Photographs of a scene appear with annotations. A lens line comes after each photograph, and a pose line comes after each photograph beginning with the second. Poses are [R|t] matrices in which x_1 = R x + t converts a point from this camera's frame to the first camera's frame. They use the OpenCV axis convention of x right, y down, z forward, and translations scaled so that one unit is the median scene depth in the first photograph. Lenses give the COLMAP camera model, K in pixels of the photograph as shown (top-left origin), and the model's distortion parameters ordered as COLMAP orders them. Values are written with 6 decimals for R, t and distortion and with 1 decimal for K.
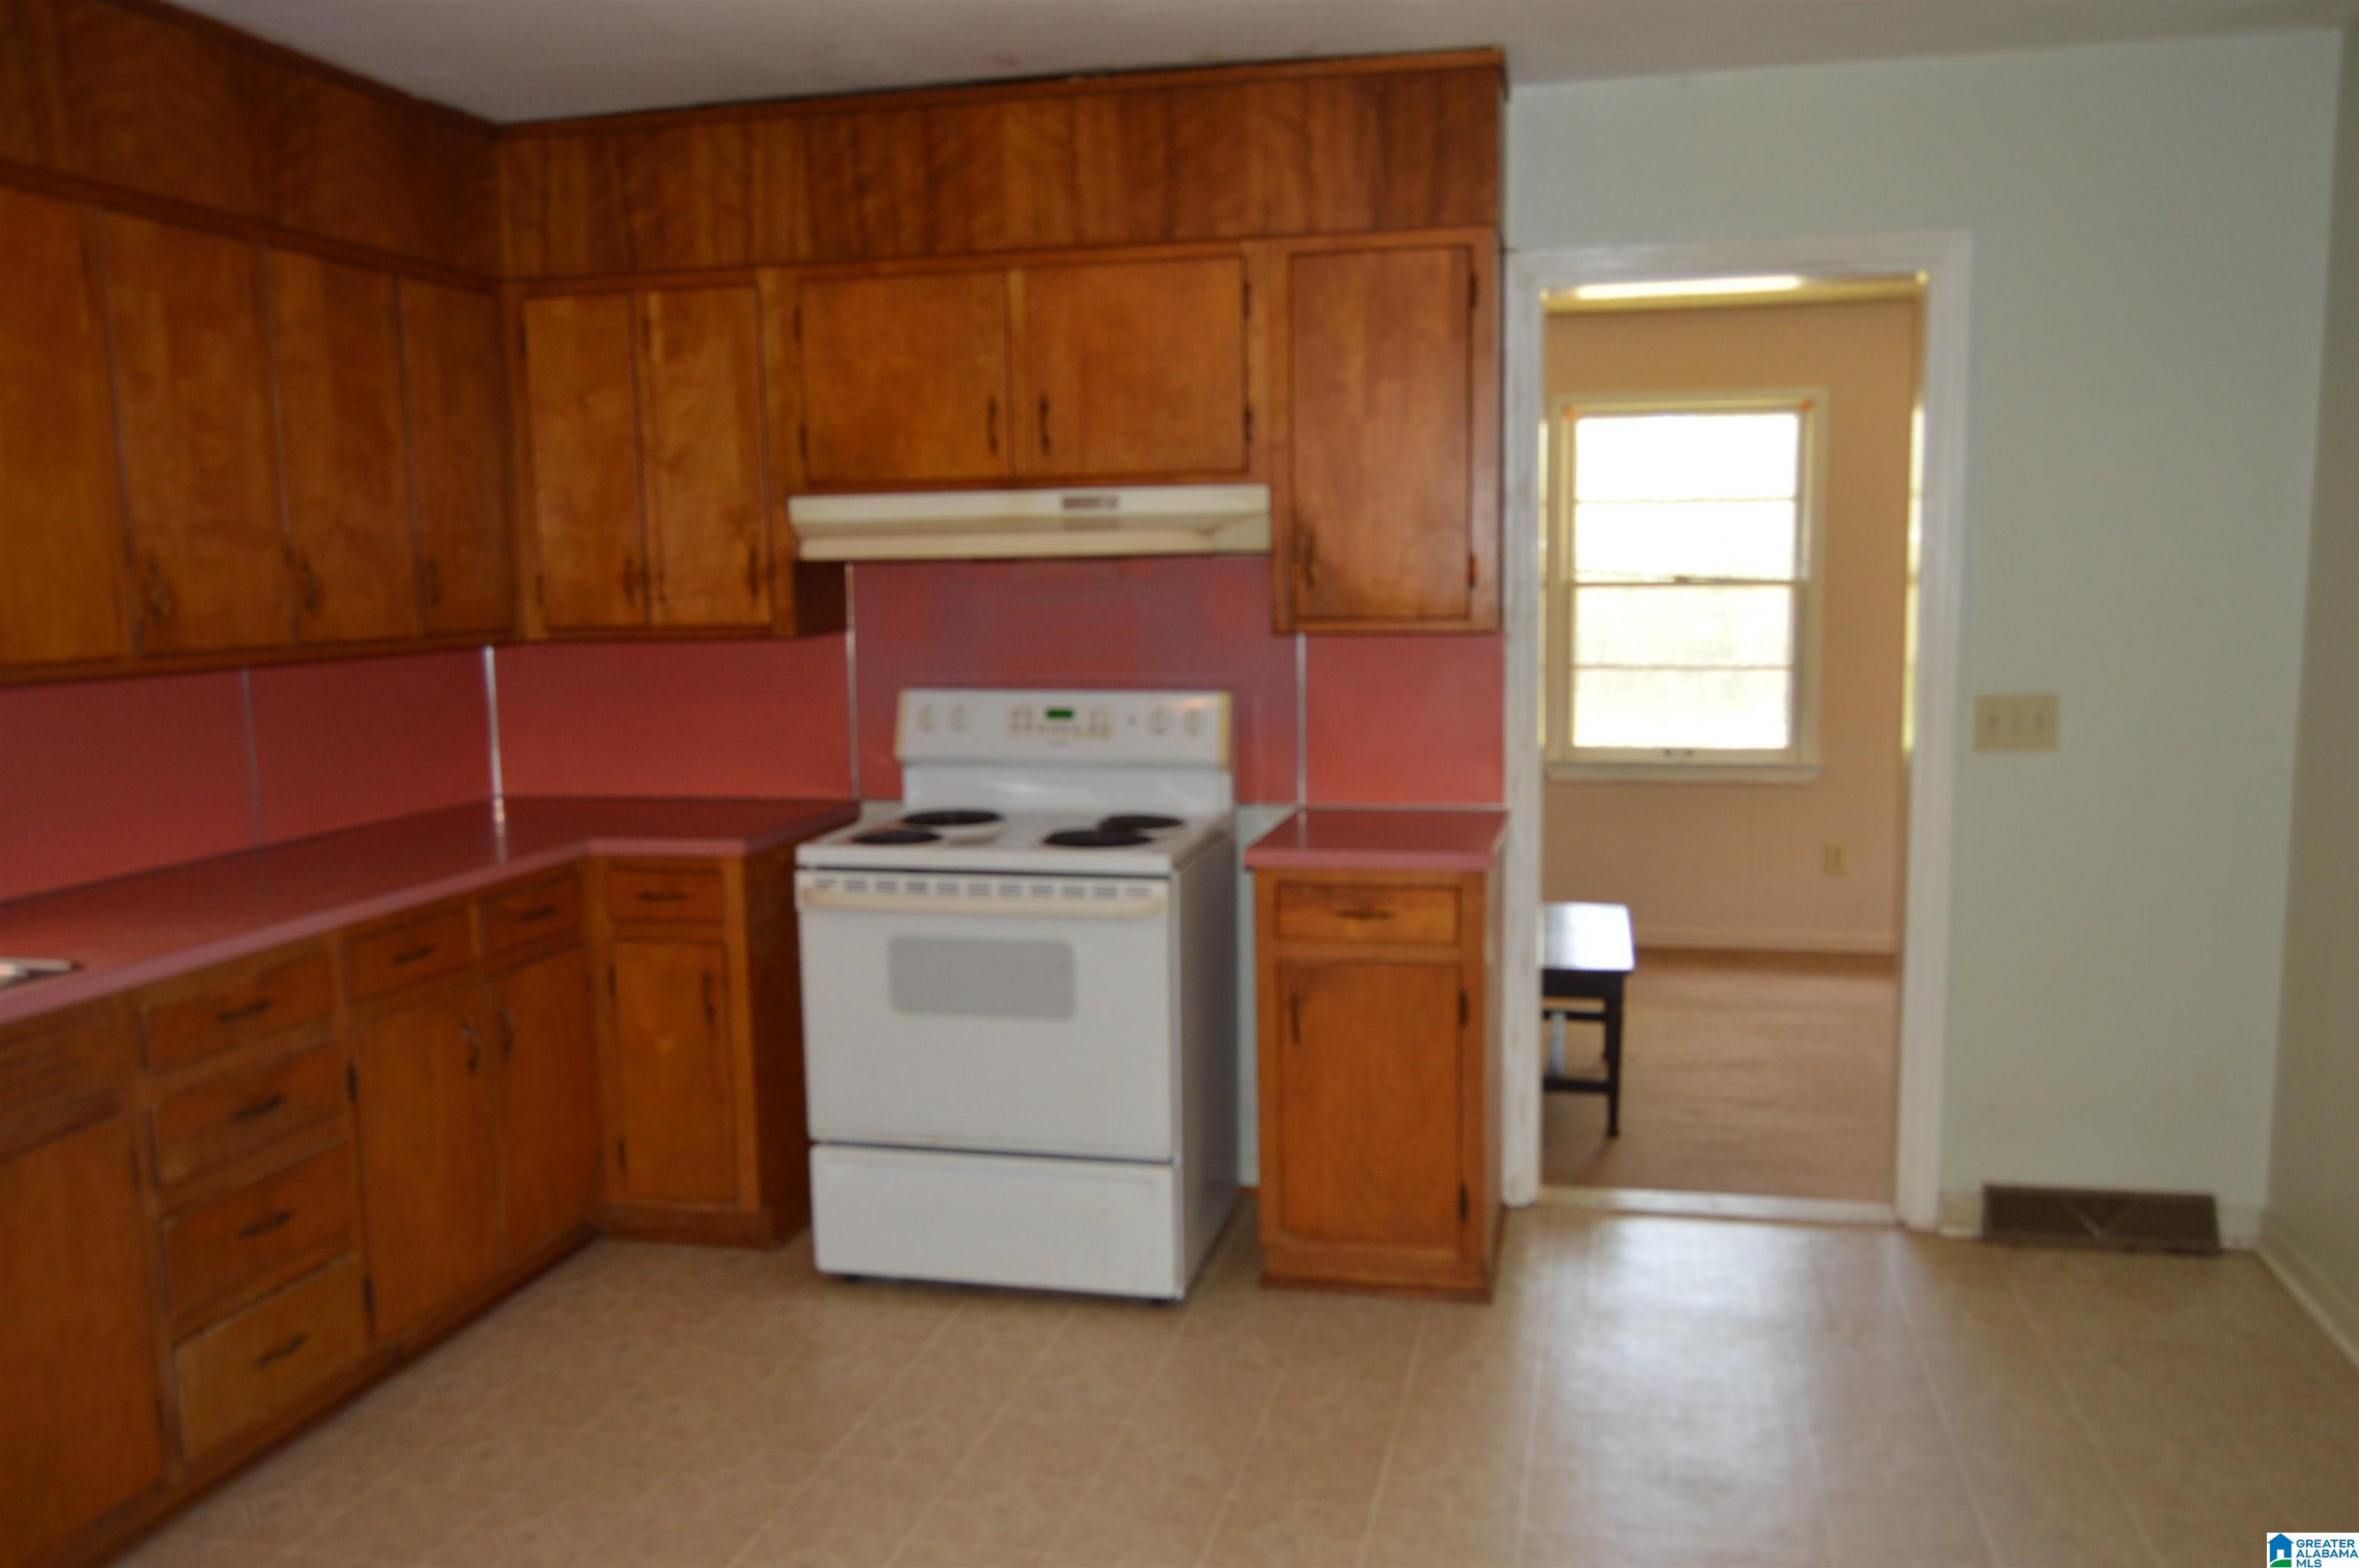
lens RADIAL K [[1867.8, 0, 1186.4], [0, 1867.8, 814.5], [0, 0, 1]] dist [-0.013942, 0.000904]
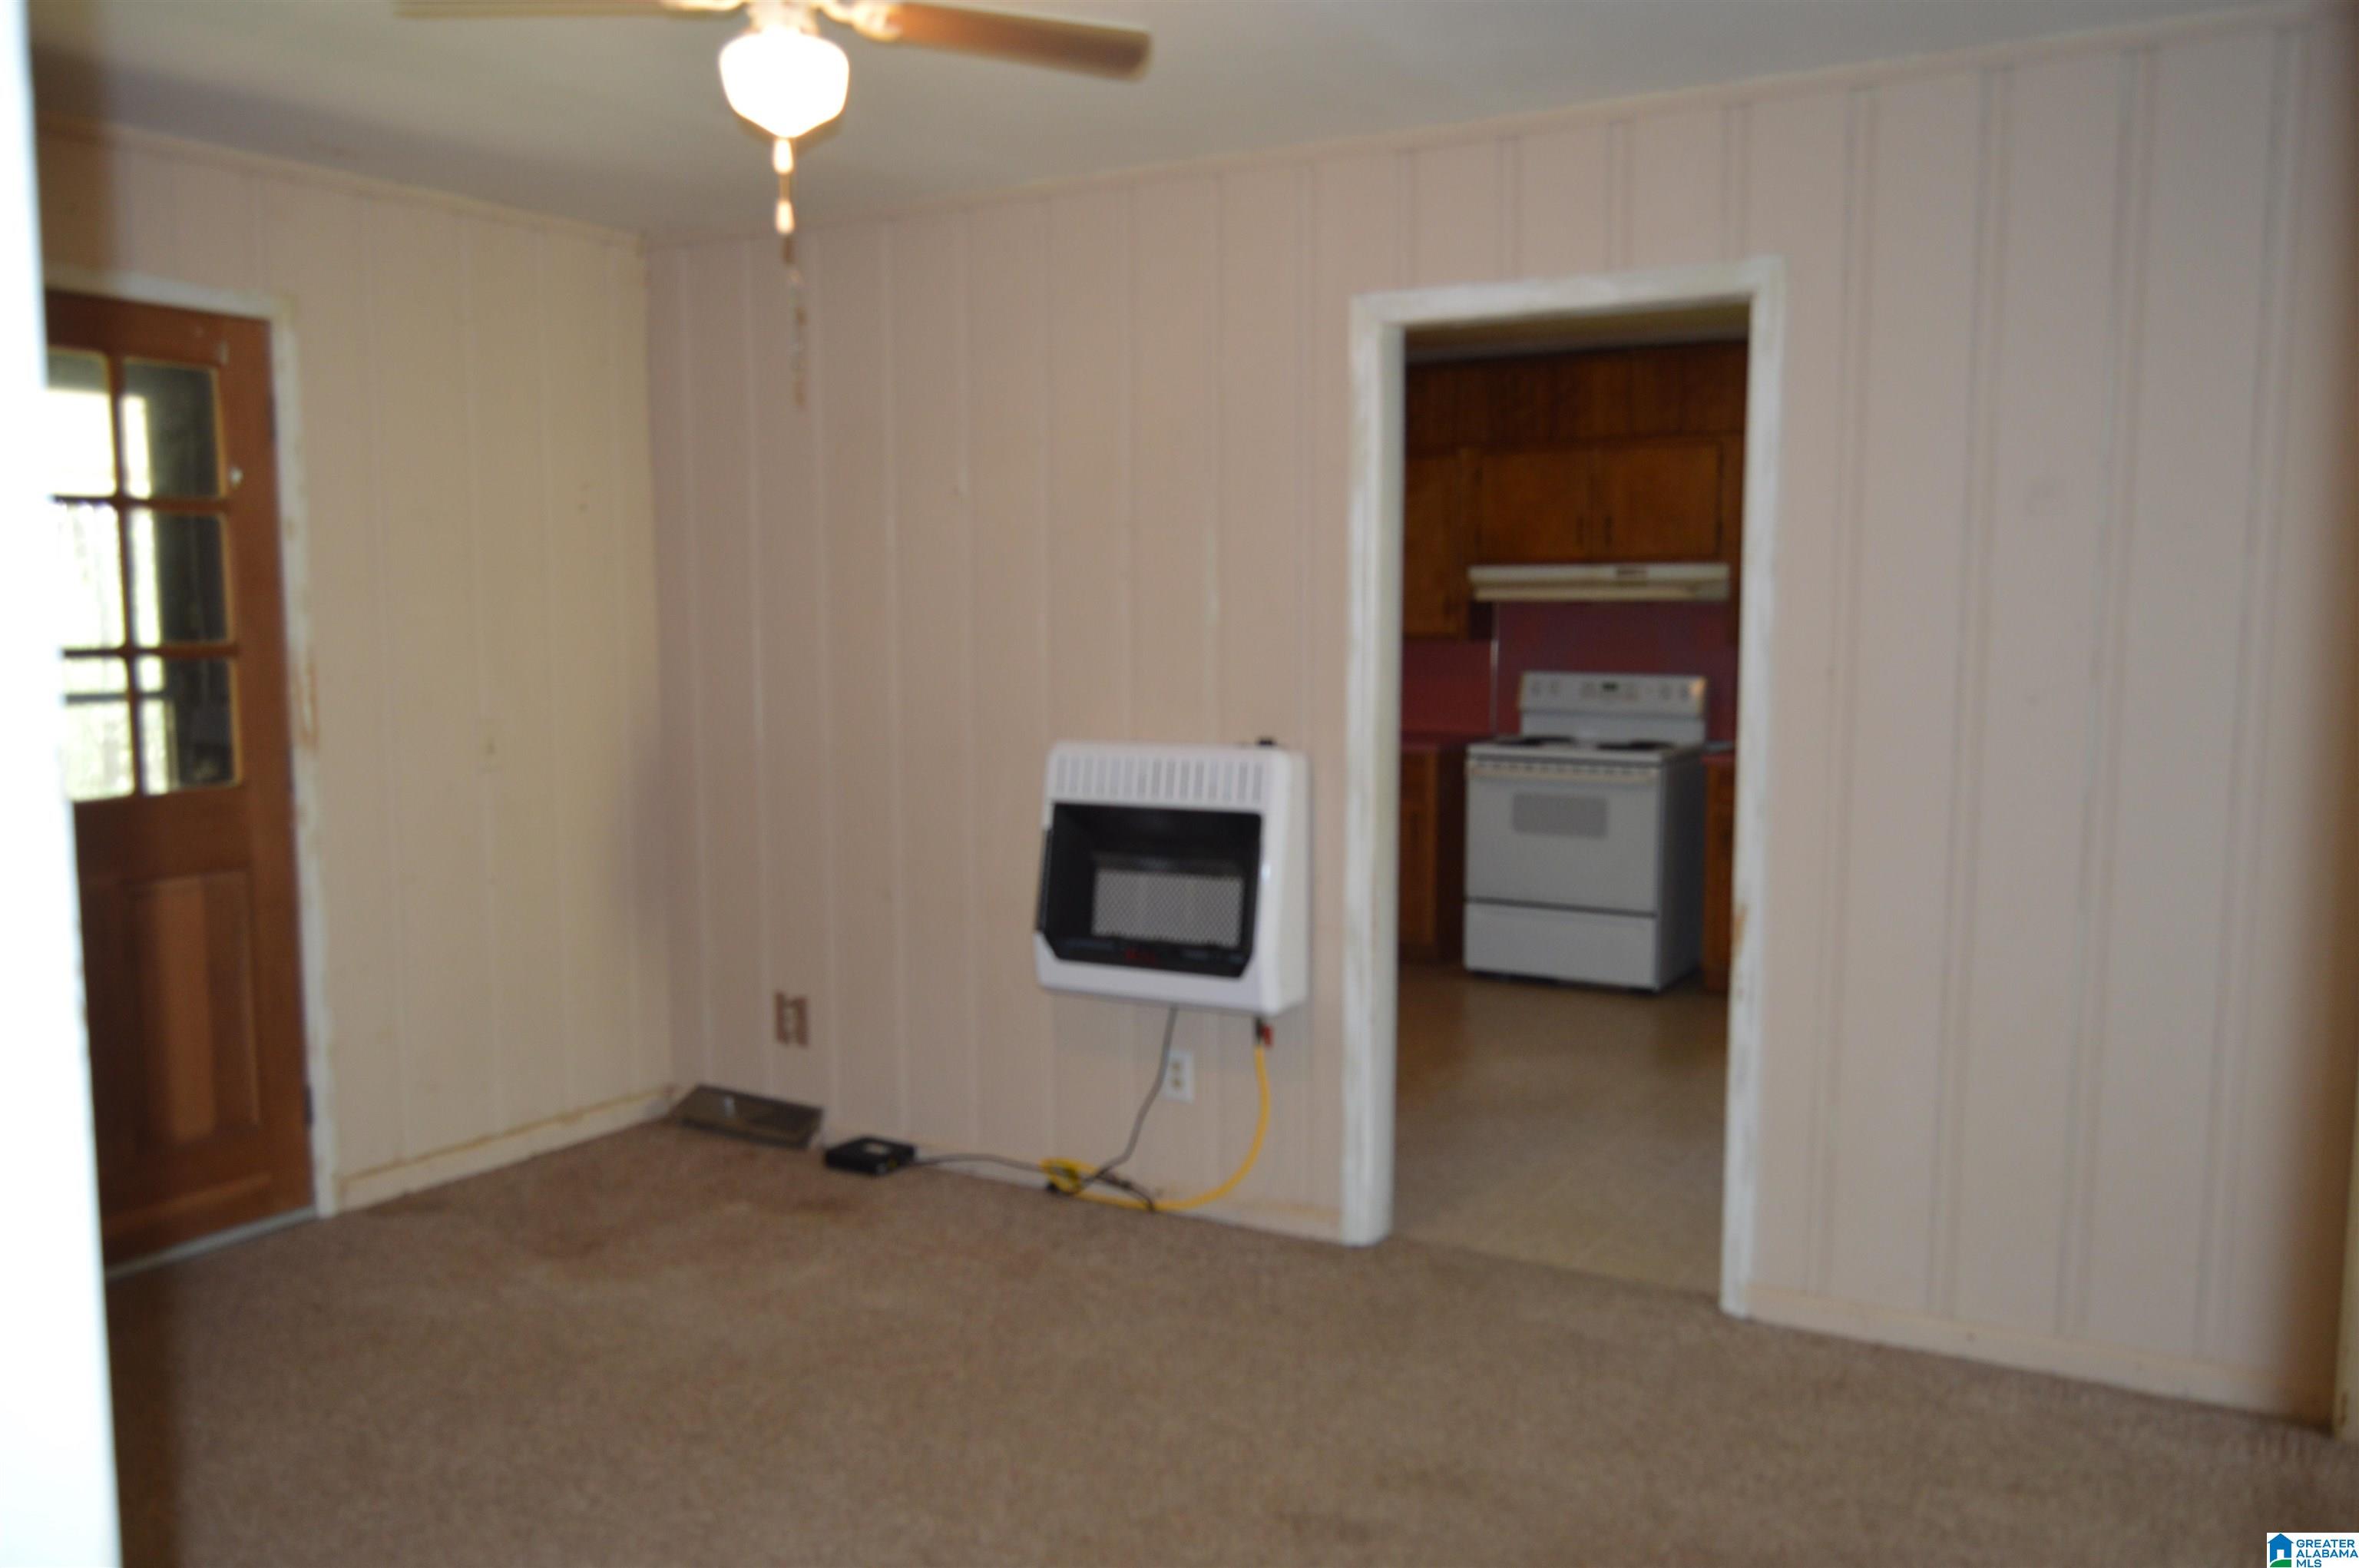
lens RADIAL K [[1867.8, 0, 1186.4], [0, 1867.8, 814.5], [0, 0, 1]] dist [-0.013942, 0.000904]
pose [[0.950868, 0.047252, -0.305969, 0.110806], [-0.052974, 0.998542, -0.010419, 0.121104], [0.305031, 0.026115, 0.951984, -0.929806]]
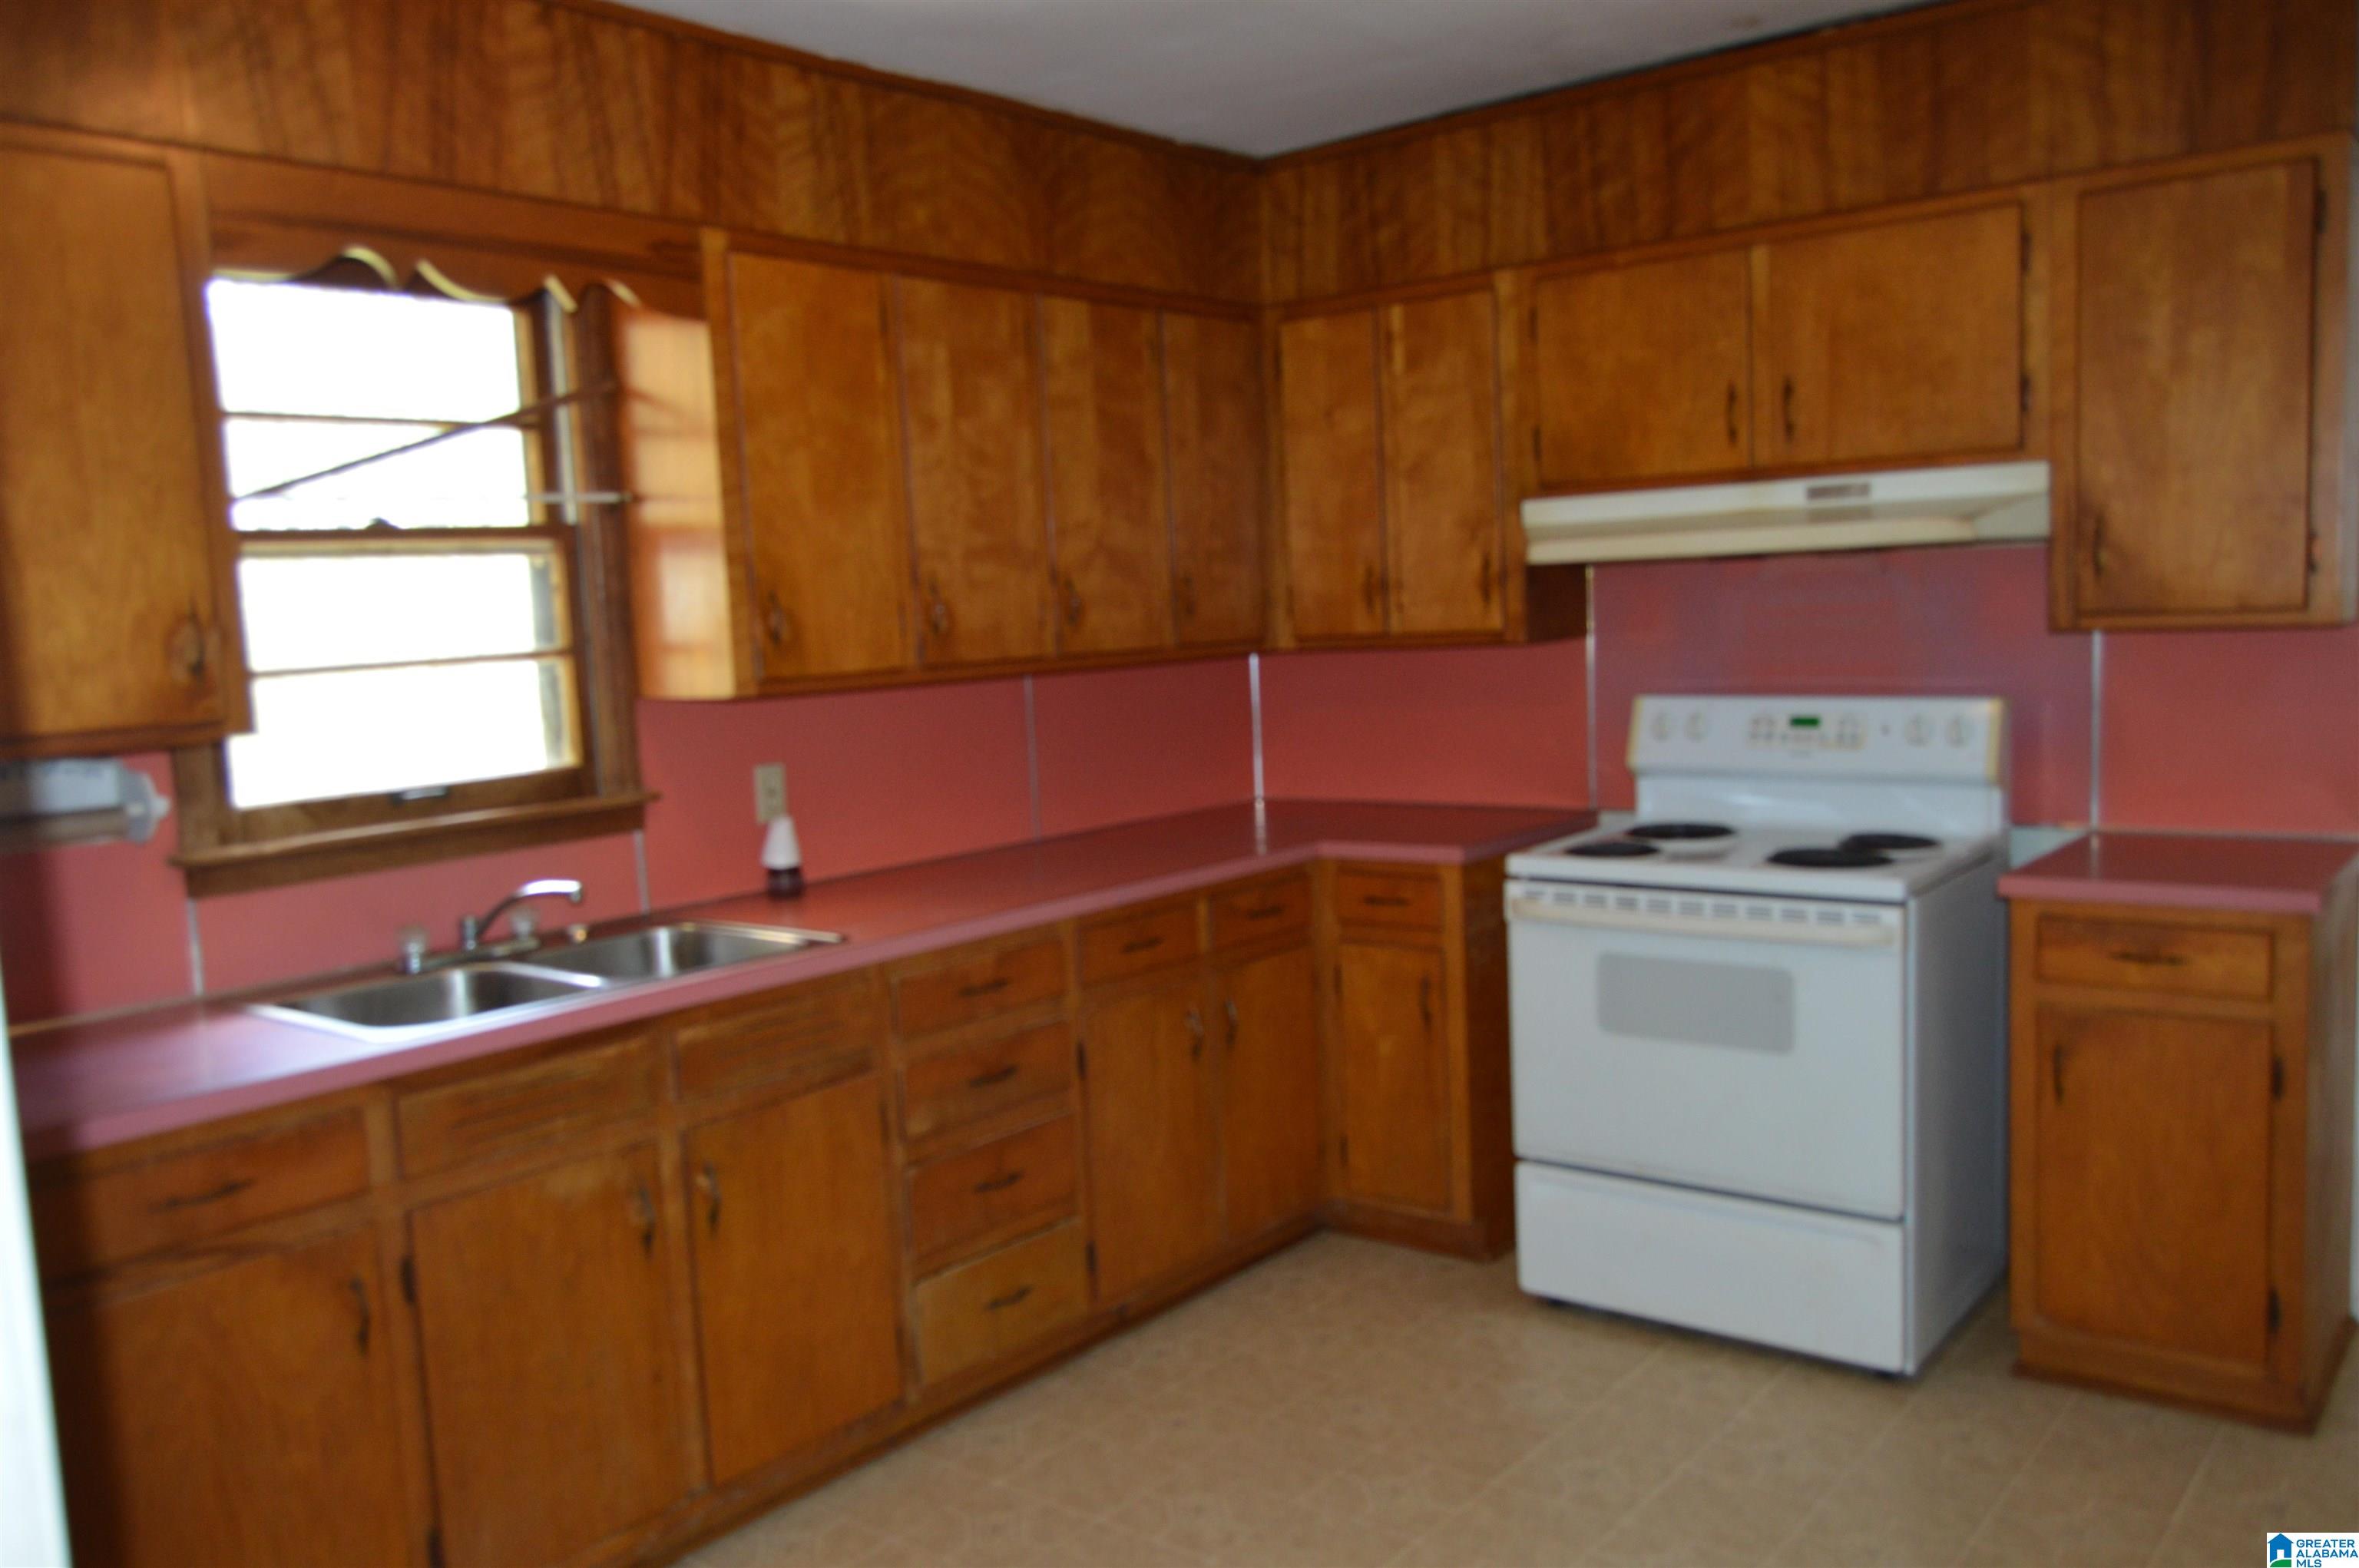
lens RADIAL K [[1867.8, 0, 1186.4], [0, 1867.8, 814.5], [0, 0, 1]] dist [-0.013942, 0.000904]
pose [[0.900228, 0.024299, -0.434741, 0.063761], [-0.026196, 0.999655, 0.001629, -0.001695], [0.434631, 0.009922, 0.900554, 0.040497]]
